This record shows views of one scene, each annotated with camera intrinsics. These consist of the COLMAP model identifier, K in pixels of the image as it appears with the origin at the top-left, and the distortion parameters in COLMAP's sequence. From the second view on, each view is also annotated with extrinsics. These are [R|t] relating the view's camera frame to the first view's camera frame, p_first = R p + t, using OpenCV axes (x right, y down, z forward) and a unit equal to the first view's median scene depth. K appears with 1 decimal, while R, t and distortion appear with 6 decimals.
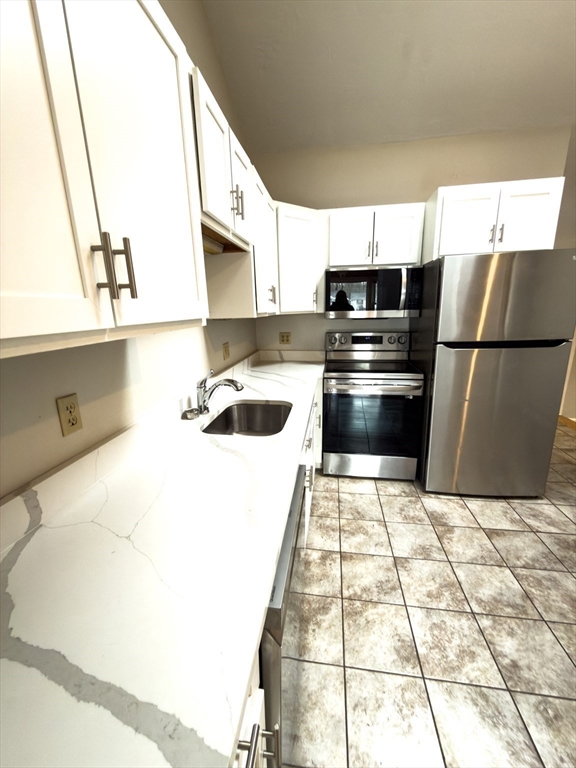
lens RADIAL K [[306.6, 0, 288.8], [0, 306.6, 382.5], [0, 0, 1]] dist [0.000694, 0.000078]
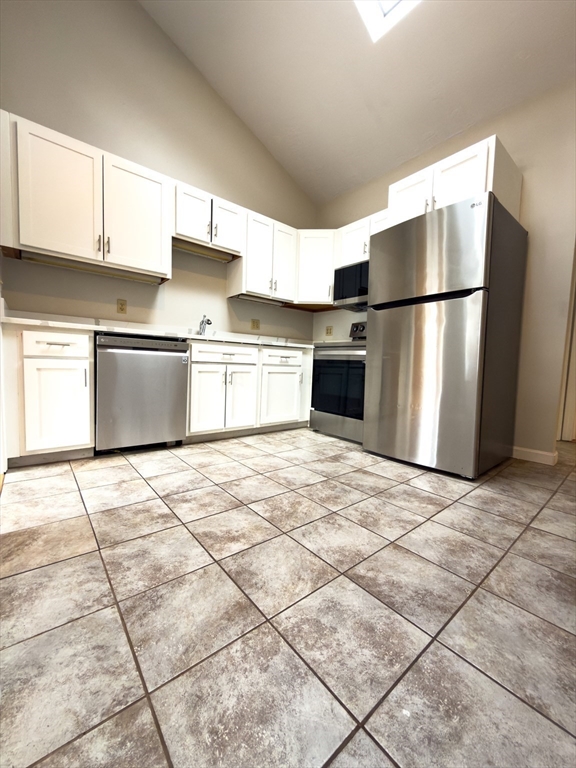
lens RADIAL K [[306.6, 0, 289.7], [0, 306.6, 382.6], [0, 0, 1]] dist [0.000694, 0.000078]
pose [[0.740404, 0.089538, -0.666172, 1.240322], [-0.212465, 0.971449, -0.105570, 0.389767], [0.637700, 0.219703, 0.738288, 0.013779]]
